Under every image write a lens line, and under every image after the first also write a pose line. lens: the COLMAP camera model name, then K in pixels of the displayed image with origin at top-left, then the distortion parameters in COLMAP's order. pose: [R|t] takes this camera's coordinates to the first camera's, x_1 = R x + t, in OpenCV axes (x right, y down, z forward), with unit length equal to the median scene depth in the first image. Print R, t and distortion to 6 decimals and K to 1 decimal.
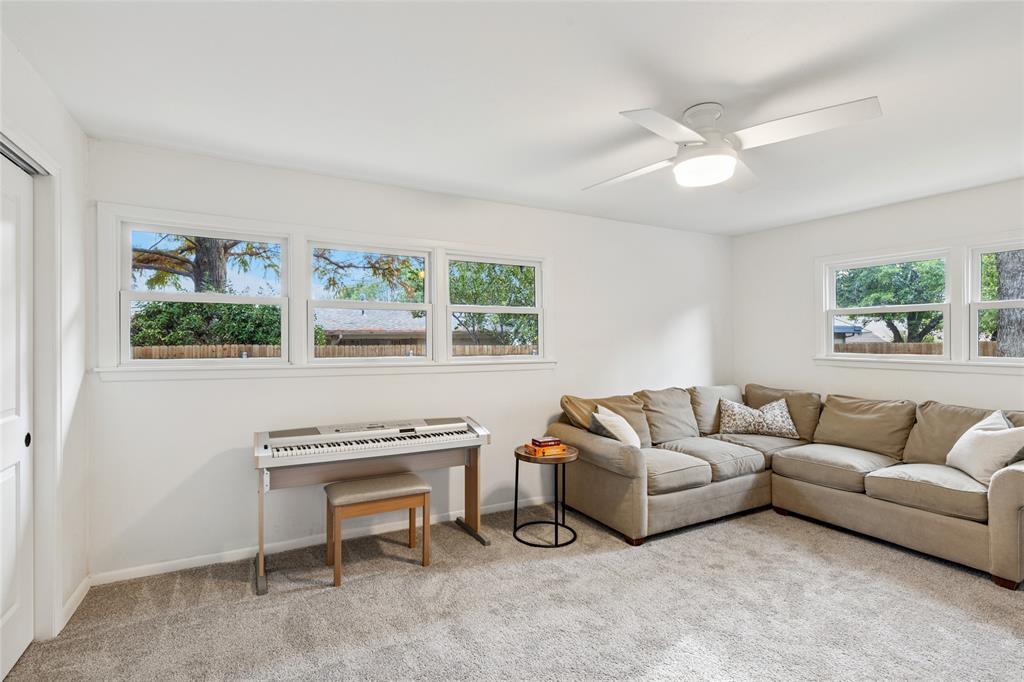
lens RADIAL K [[487.6, 0, 505.8], [0, 487.6, 333.3], [0, 0, 1]] dist [-0.010025, 0.000407]
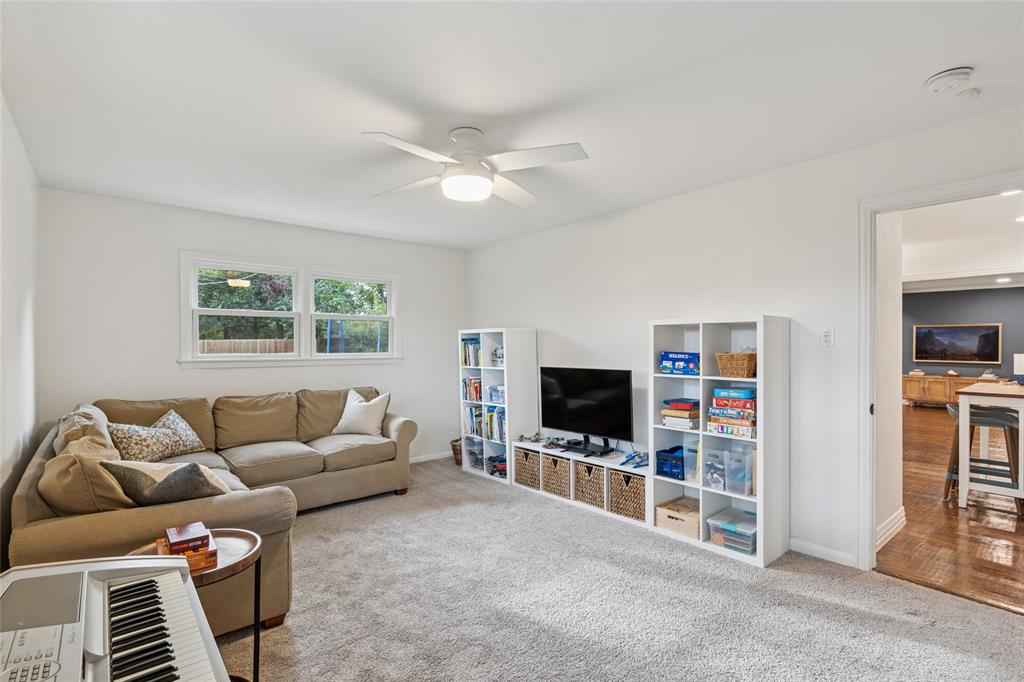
lens RADIAL K [[487.6, 0, 505.8], [0, 487.6, 333.3], [0, 0, 1]] dist [-0.010025, 0.000407]
pose [[-0.208631, 0.008590, 0.977957, -0.574627], [-0.017637, 0.999766, -0.012544, -0.000226], [-0.977835, -0.019866, -0.208431, 0.897972]]
